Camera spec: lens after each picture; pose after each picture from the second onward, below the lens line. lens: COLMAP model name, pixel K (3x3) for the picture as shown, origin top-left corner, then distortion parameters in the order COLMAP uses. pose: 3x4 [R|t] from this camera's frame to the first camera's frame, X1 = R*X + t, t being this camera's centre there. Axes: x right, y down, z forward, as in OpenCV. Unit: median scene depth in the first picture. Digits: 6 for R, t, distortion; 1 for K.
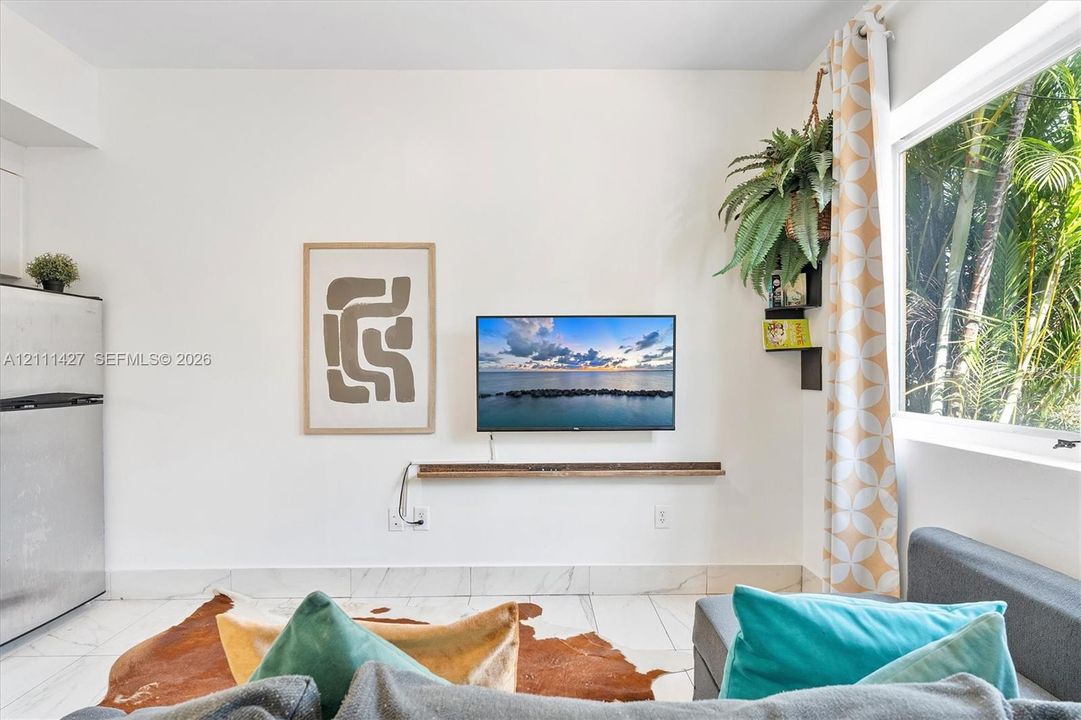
lens RADIAL K [[582.6, 0, 540.5], [0, 582.6, 360.0], [0, 0, 1]] dist [0.001686, 0.000713]
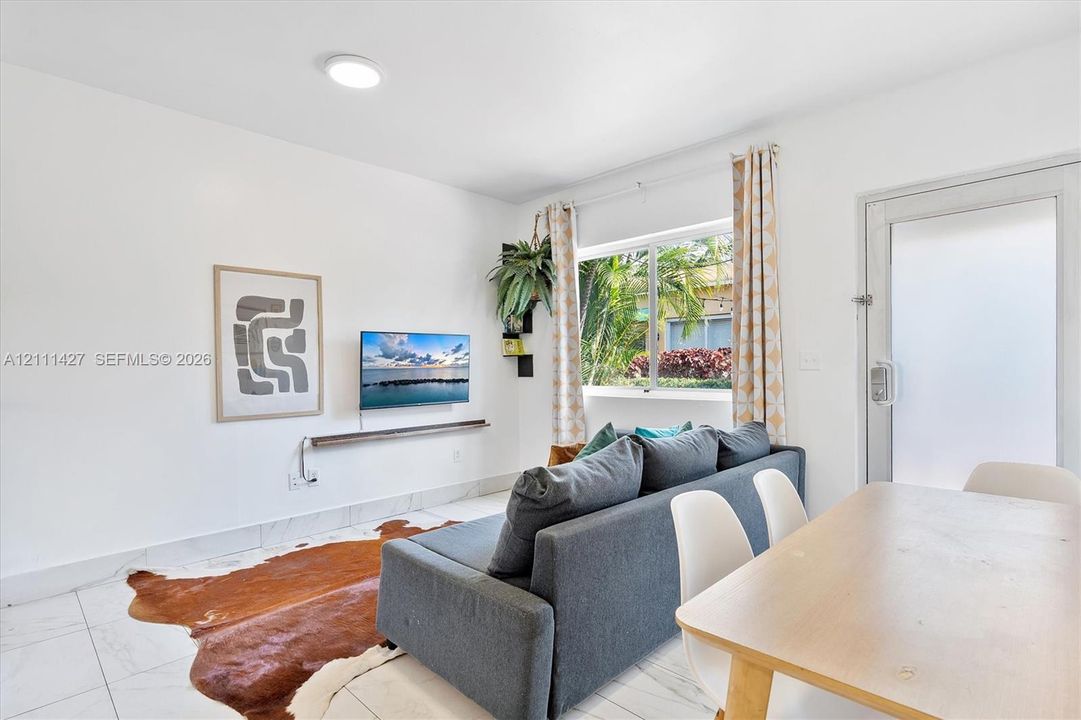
lens RADIAL K [[498.6, 0, 540.9], [0, 498.6, 347.8], [0, 0, 1]] dist [-0.001144, 0.000177]
pose [[0.731080, 0.016582, 0.682090, -0.623225], [0.001646, 0.999659, -0.026066, 0.000373], [-0.682290, 0.020179, 0.730803, -0.223180]]
